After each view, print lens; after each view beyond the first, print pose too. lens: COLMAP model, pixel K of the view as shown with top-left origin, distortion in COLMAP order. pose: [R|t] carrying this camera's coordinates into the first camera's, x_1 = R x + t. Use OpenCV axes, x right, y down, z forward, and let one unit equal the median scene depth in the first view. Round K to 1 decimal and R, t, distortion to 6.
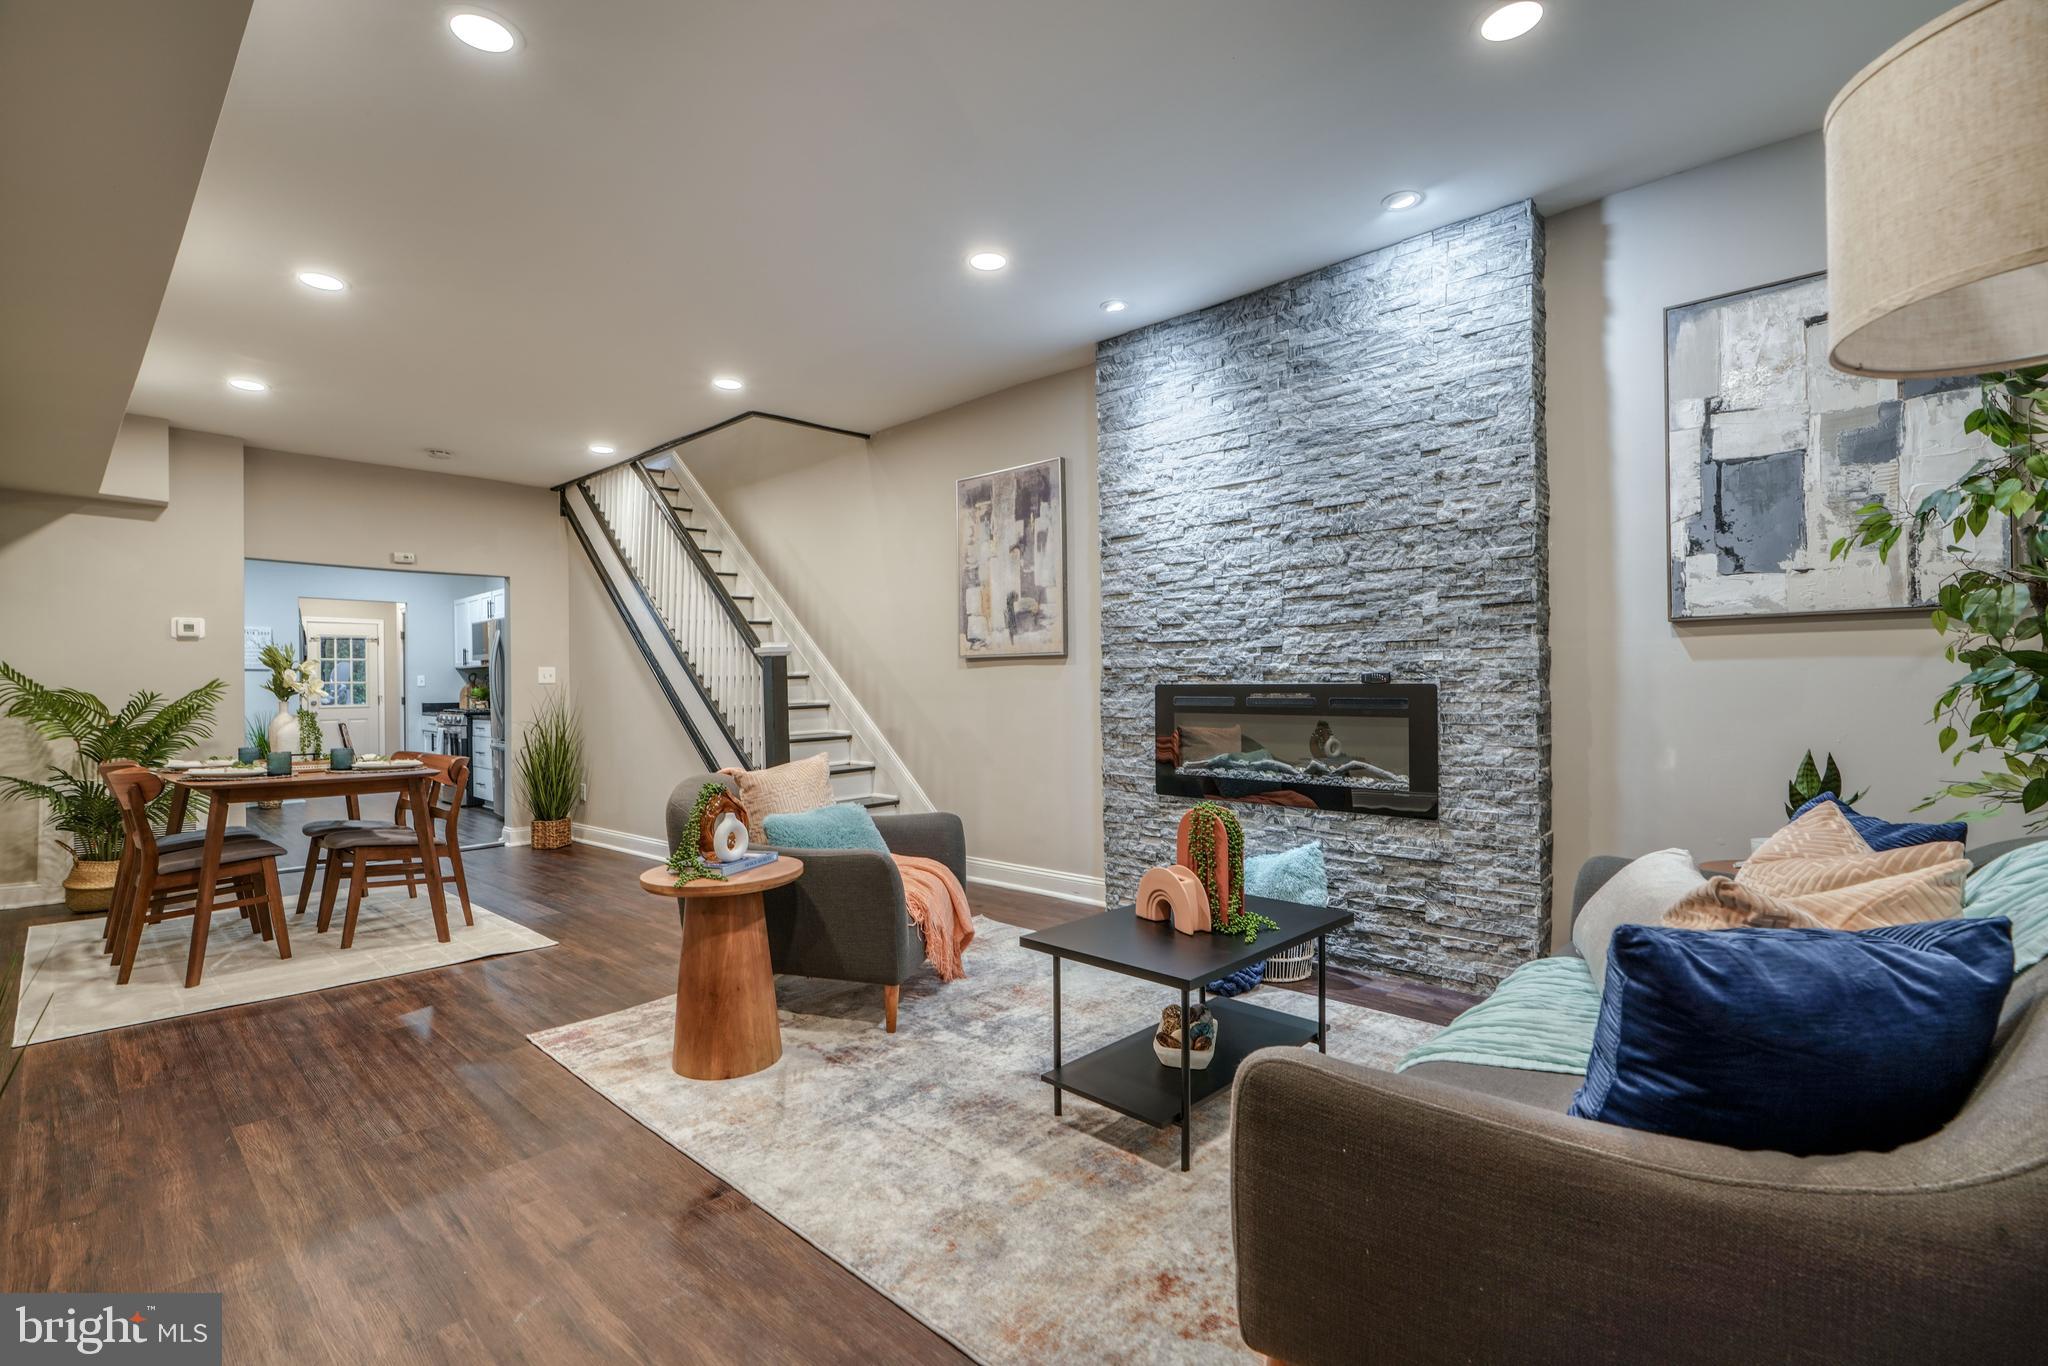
lens RADIAL K [[918.0, 0, 1019.7], [0, 918.0, 682.9], [0, 0, 1]] dist [-0.013382, 0.006533]
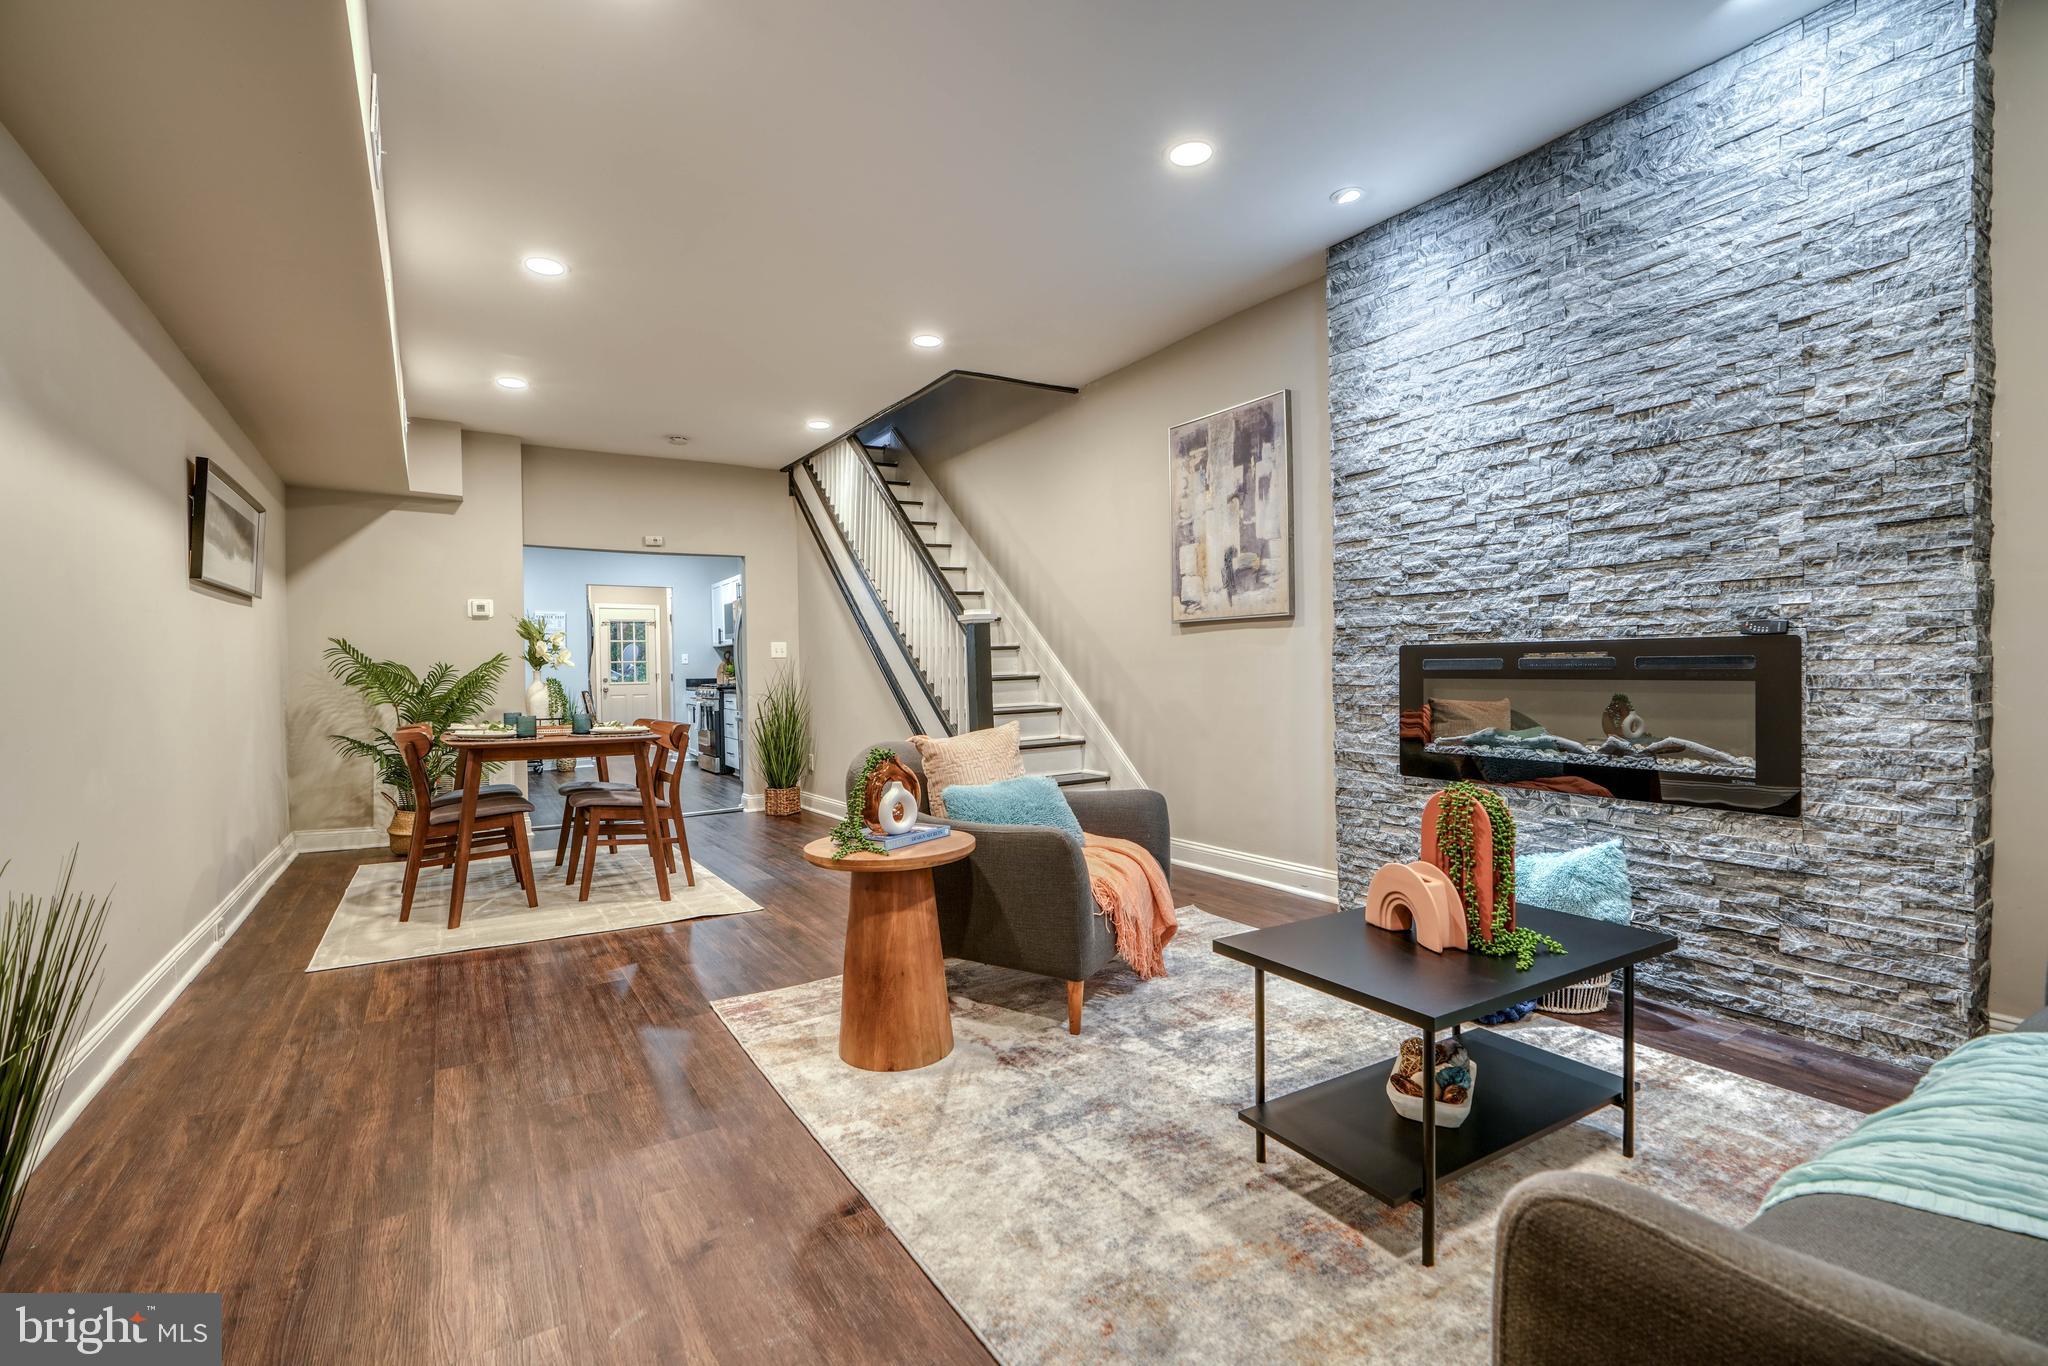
lens RADIAL K [[918.0, 0, 1019.7], [0, 918.0, 682.9], [0, 0, 1]] dist [-0.013382, 0.006533]
pose [[0.967615, -0.000268, -0.252431, 0.023905], [0.005480, 0.999786, 0.019943, 0.018368], [0.252371, -0.020680, 0.967409, 0.103485]]
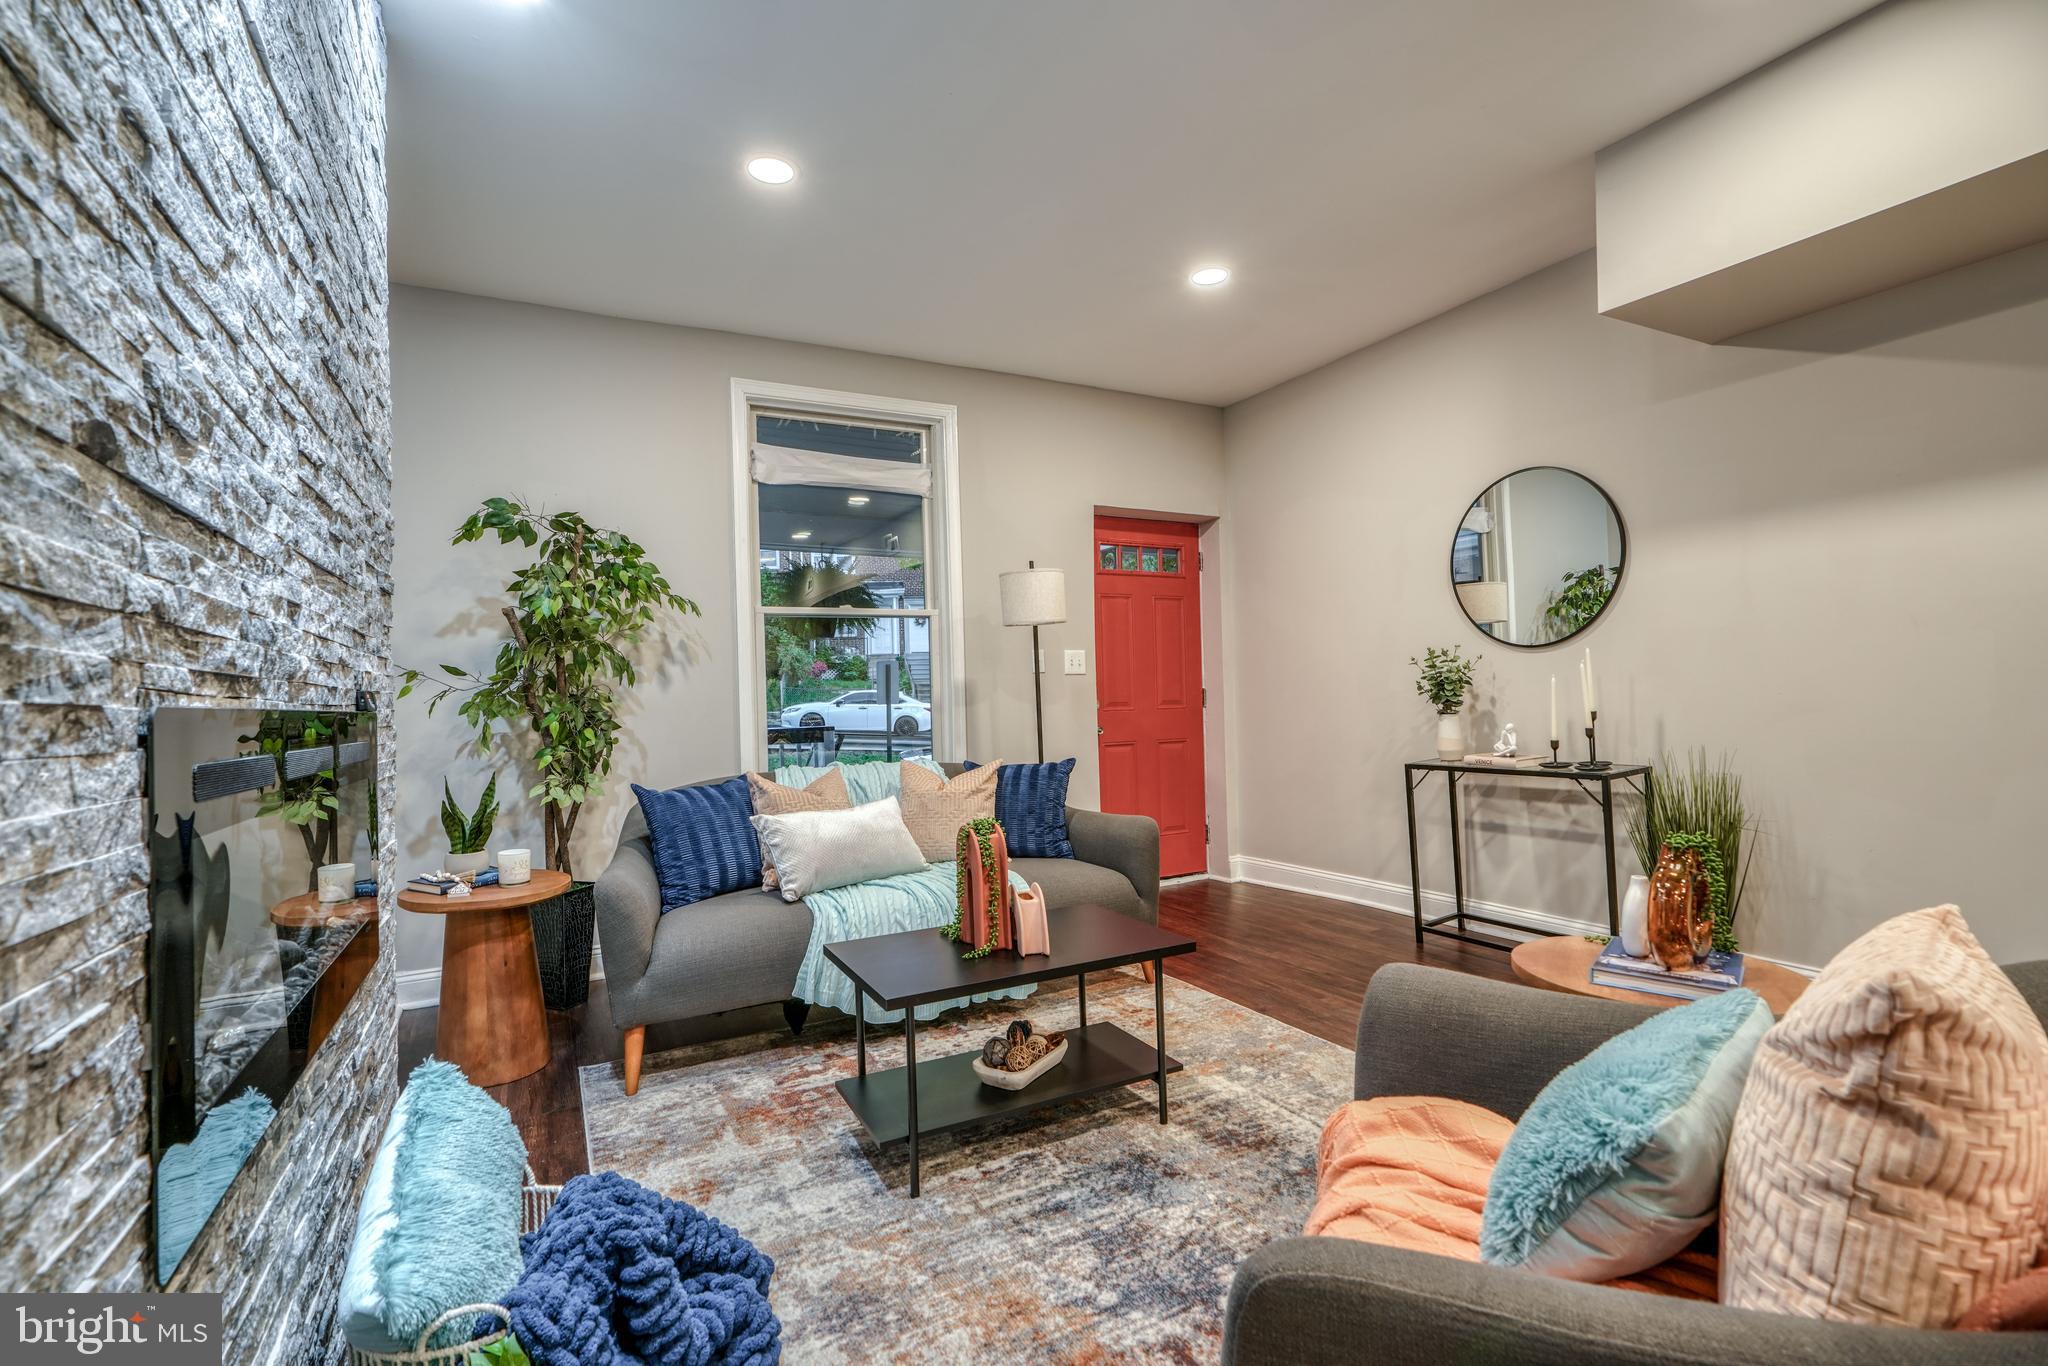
lens RADIAL K [[918.0, 0, 1019.7], [0, 918.0, 682.9], [0, 0, 1]] dist [-0.013382, 0.006533]
pose [[-0.946399, 0.045109, 0.319835, -0.089273], [0.040774, 0.998963, -0.020240, 0.008254], [-0.320417, -0.006115, -0.947257, 1.201480]]
